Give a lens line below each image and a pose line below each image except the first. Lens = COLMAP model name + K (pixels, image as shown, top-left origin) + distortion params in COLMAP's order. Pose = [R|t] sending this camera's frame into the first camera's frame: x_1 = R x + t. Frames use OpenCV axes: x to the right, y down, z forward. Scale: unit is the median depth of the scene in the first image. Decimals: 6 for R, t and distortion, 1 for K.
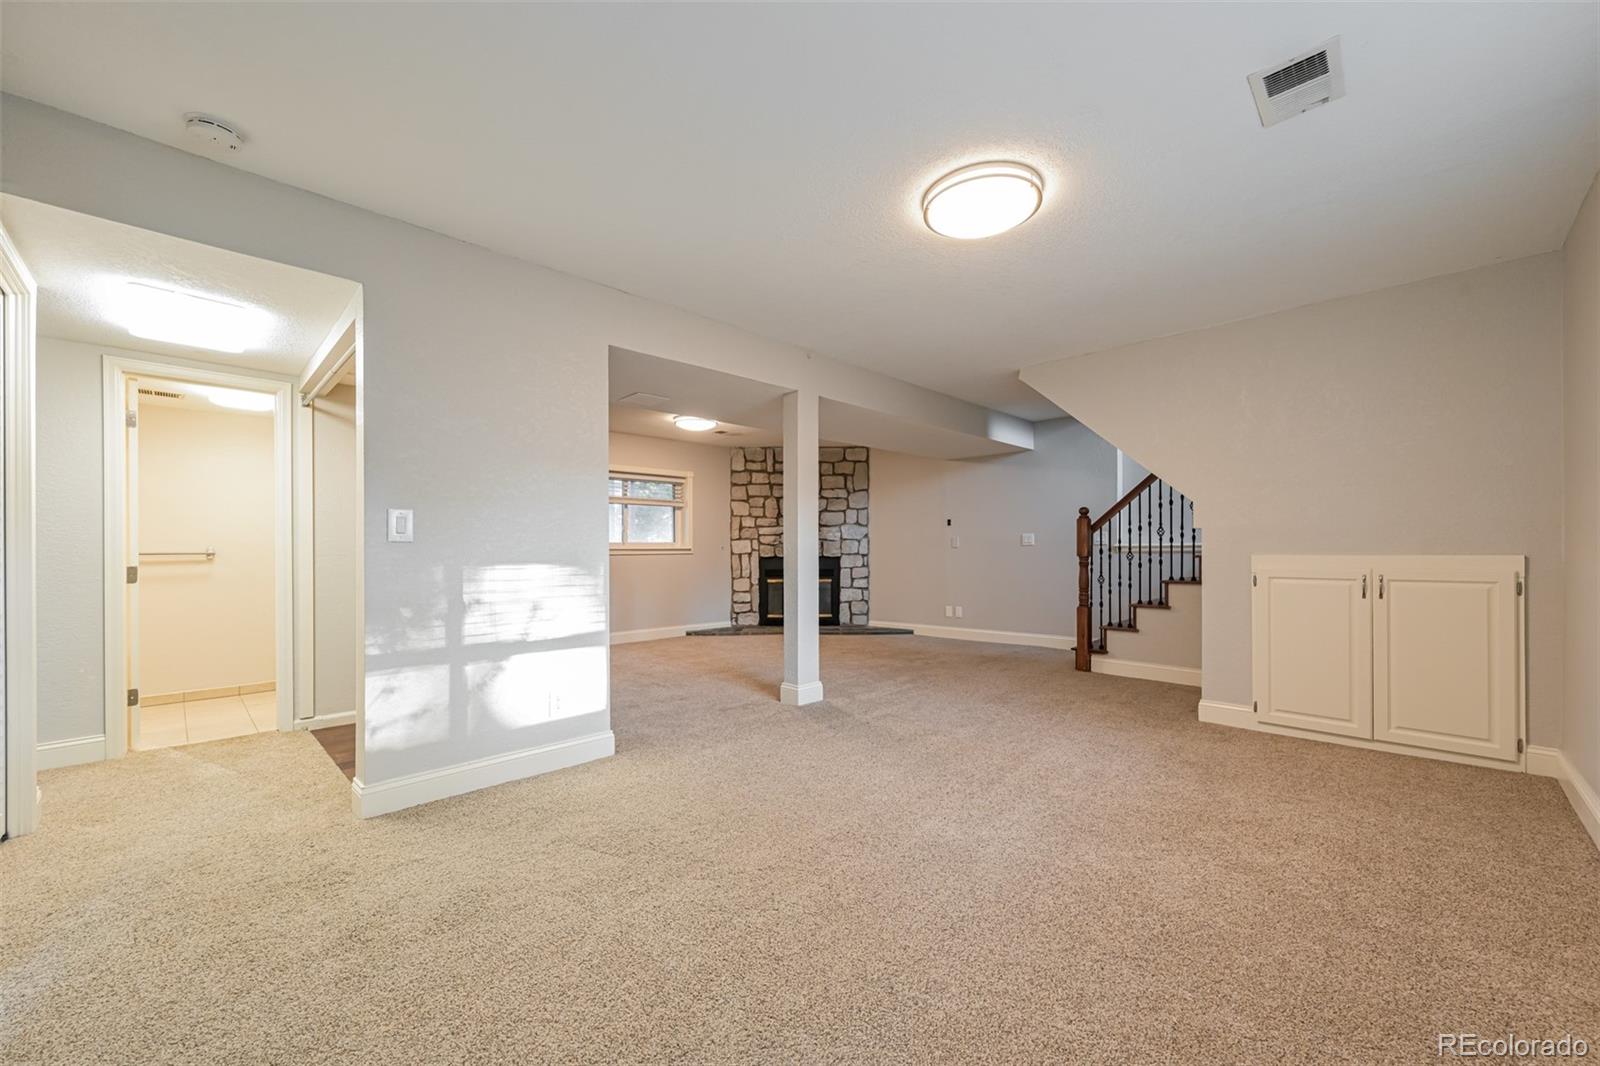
lens RADIAL K [[626.7, 0, 795.6], [0, 626.7, 547.5], [0, 0, 1]] dist [-0.002251, 0.000527]
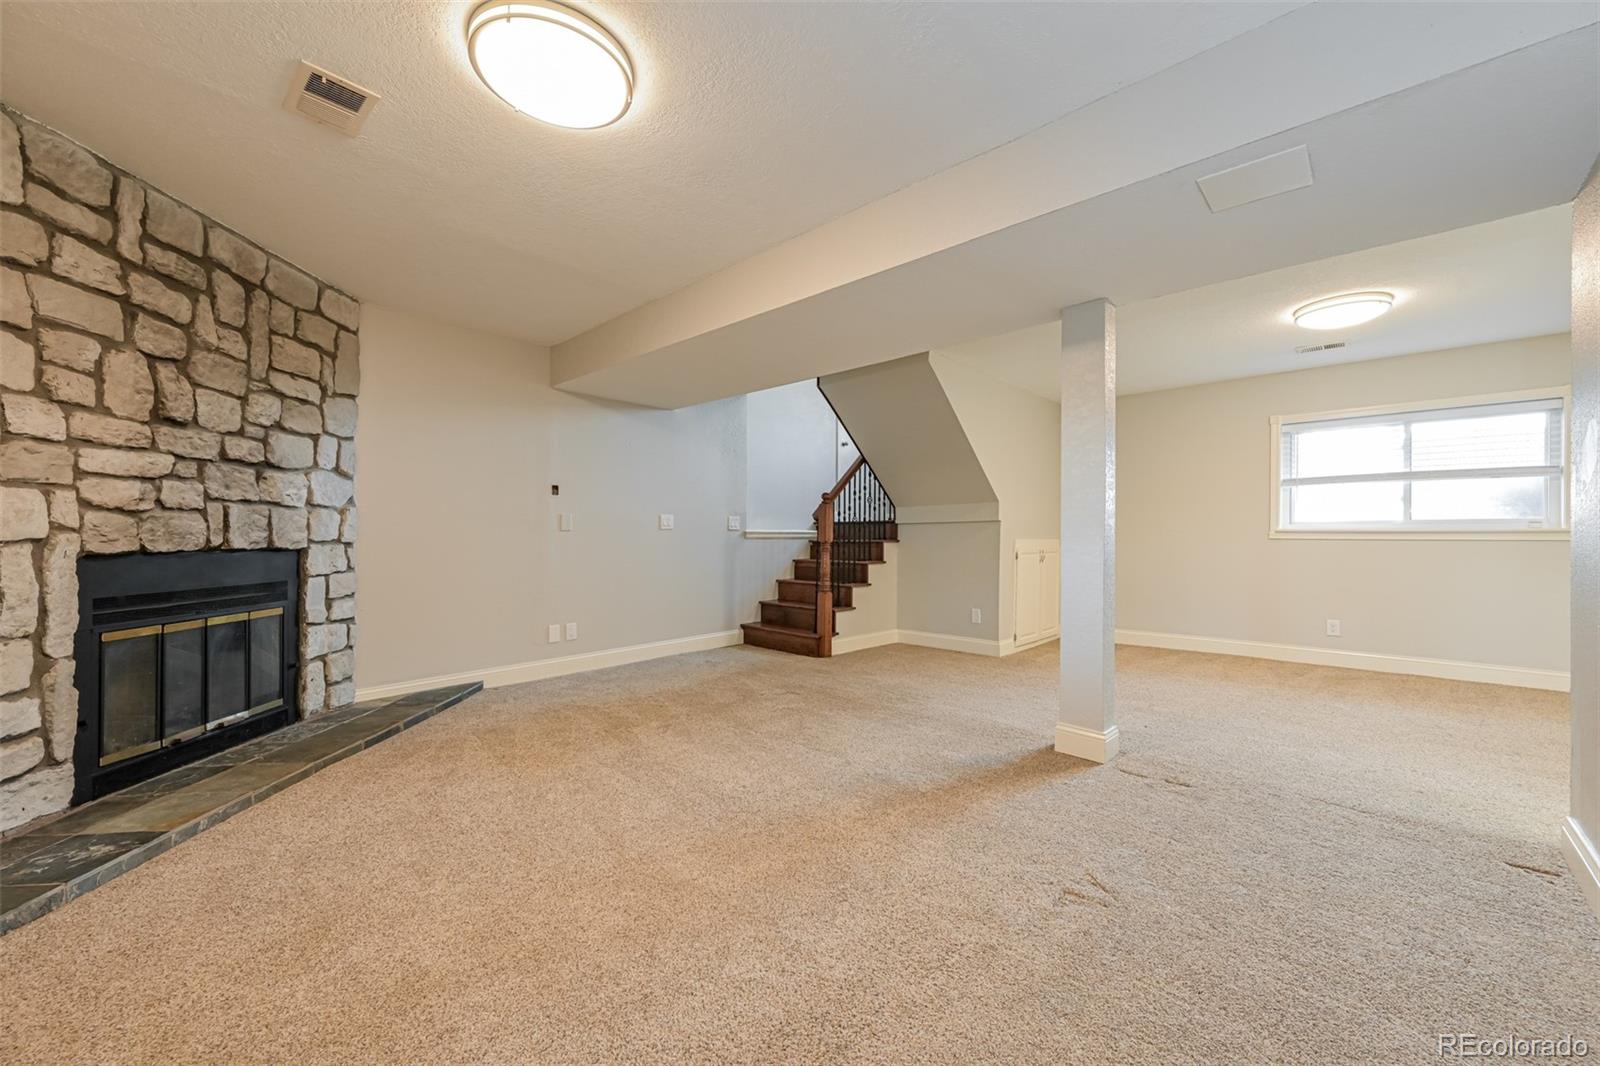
lens RADIAL K [[626.7, 0, 801.9], [0, 626.7, 534.3], [0, 0, 1]] dist [-0.002251, 0.000527]
pose [[-0.041345, 0.008018, 0.999113, -0.342672], [-0.003859, 0.999959, -0.008184, 0.007570], [-0.999137, -0.004194, -0.041312, 0.699352]]
